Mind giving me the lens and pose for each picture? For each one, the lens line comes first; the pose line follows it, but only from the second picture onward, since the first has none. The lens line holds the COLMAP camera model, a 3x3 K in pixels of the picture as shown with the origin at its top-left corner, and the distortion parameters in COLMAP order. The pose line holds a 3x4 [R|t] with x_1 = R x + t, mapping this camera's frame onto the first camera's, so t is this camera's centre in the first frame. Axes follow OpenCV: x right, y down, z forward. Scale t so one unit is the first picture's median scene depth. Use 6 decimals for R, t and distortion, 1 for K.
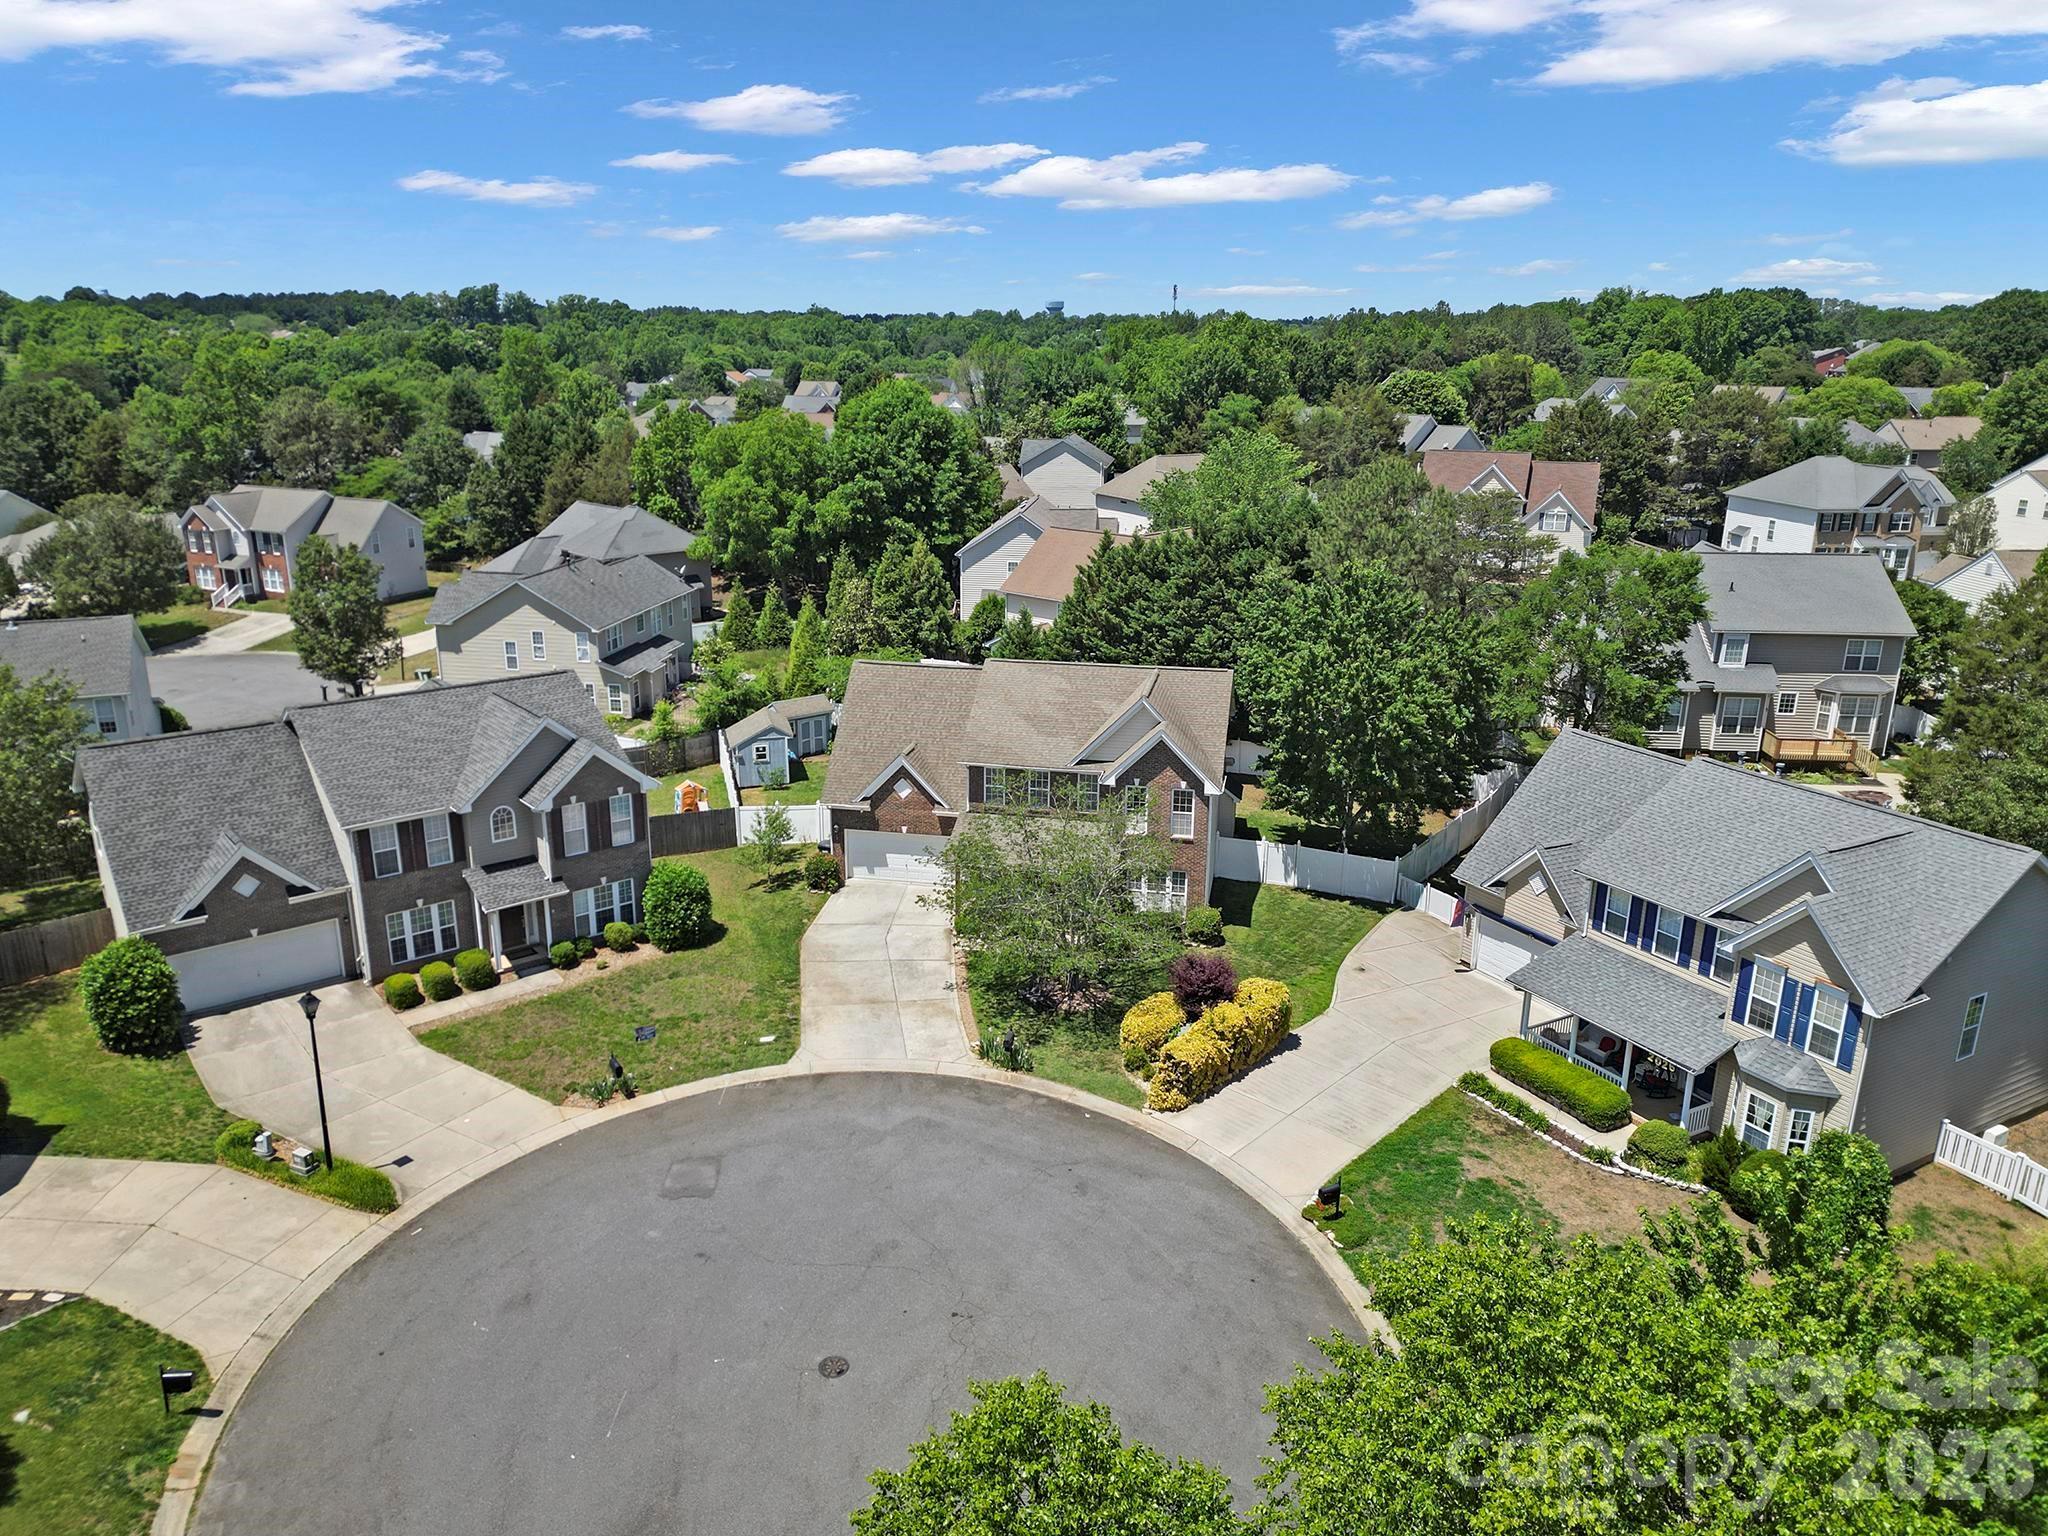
lens RADIAL K [[1426.9, 0, 1022.0], [0, 1426.9, 766.5], [0, 0, 1]] dist [0.076643, -0.071524]
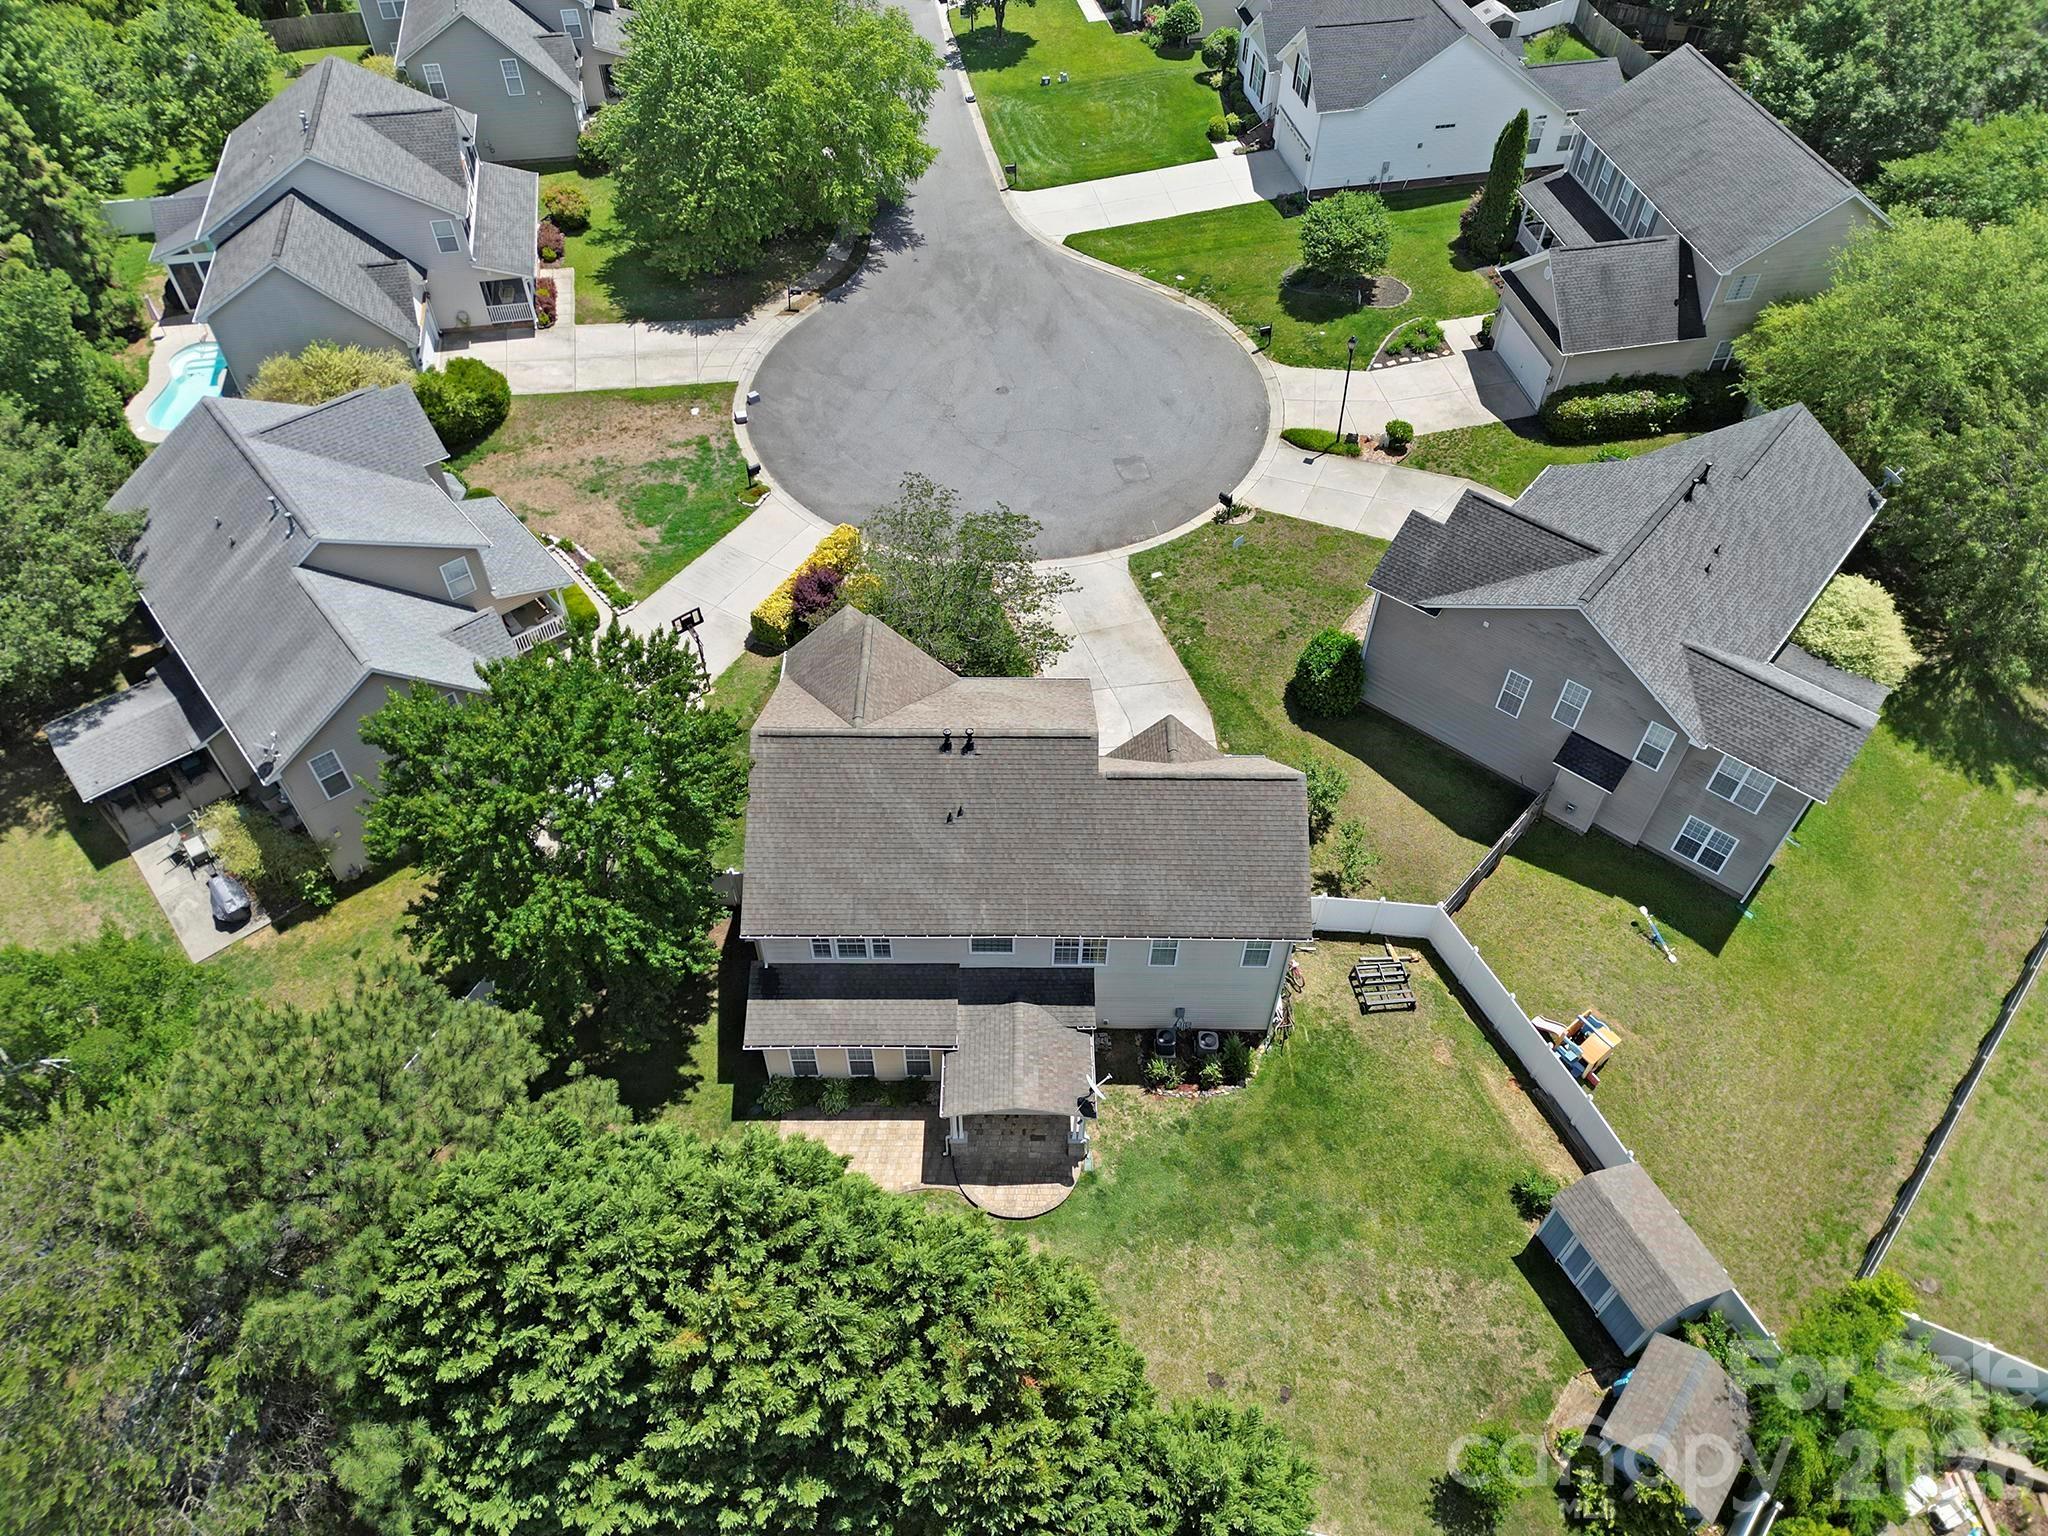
lens RADIAL K [[1426.9, 0, 1022.0], [0, 1426.9, 766.5], [0, 0, 1]] dist [0.076643, -0.071524]
pose [[-0.983138, 0.125837, -0.132684, 0.110429], [-0.069473, 0.414153, 0.907552, -0.730005], [0.169155, 0.901467, -0.398427, 1.325017]]
